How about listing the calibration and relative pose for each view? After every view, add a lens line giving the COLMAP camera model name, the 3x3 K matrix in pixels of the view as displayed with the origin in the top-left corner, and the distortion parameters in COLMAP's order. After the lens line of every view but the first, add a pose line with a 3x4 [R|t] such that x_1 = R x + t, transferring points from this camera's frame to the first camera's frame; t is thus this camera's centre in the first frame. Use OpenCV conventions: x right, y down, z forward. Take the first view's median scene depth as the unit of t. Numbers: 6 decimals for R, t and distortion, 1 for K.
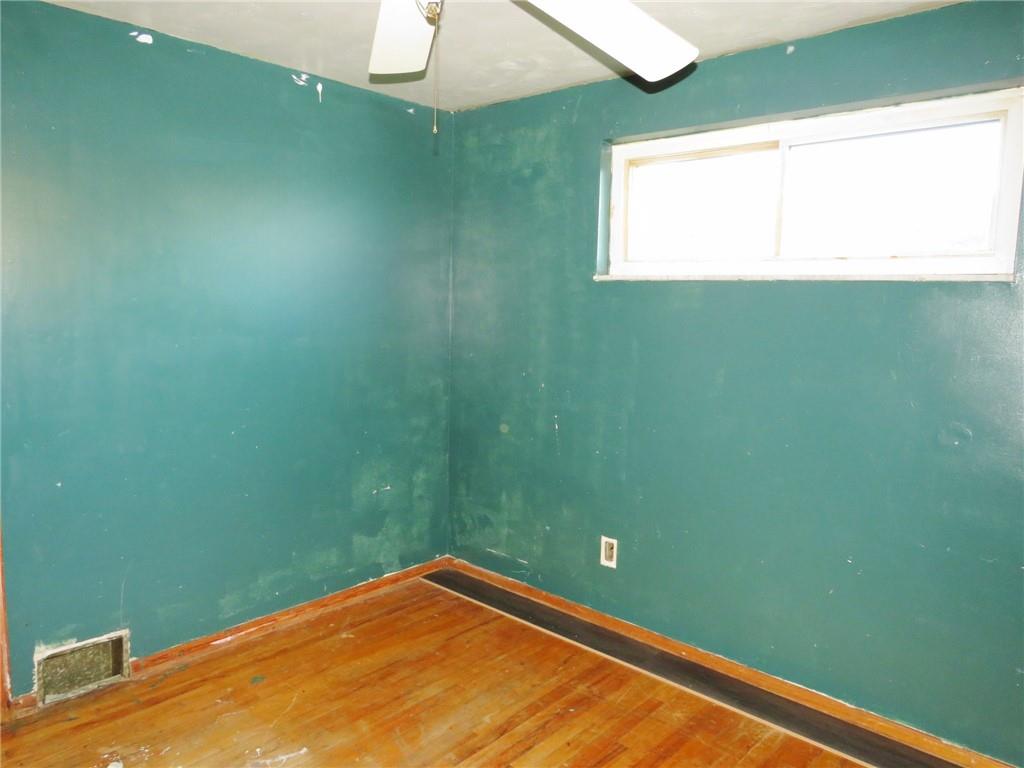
lens RADIAL K [[727.1, 0, 508.3], [0, 727.1, 382.1], [0, 0, 1]] dist [-0.022008, 0.001021]
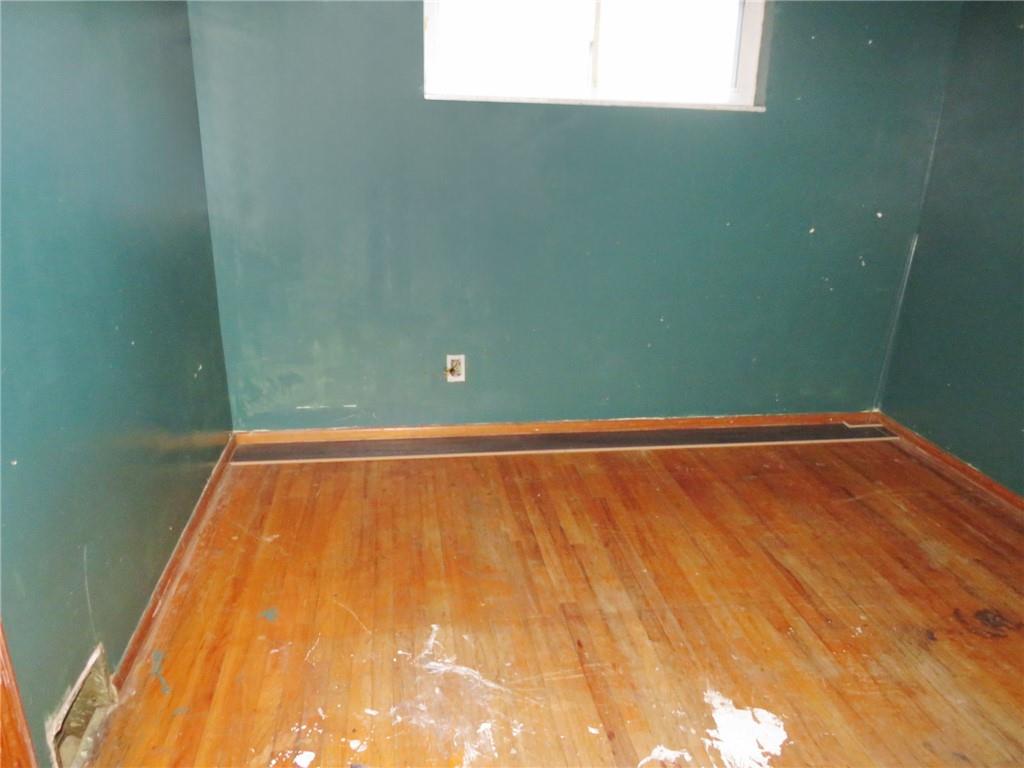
lens RADIAL K [[727.1, 0, 508.3], [0, 727.1, 382.1], [0, 0, 1]] dist [-0.022008, 0.001021]
pose [[0.624656, -0.260459, 0.736183, -0.714023], [0.074266, 0.958278, 0.276020, -0.043677], [-0.777360, -0.117744, 0.617938, 0.320799]]
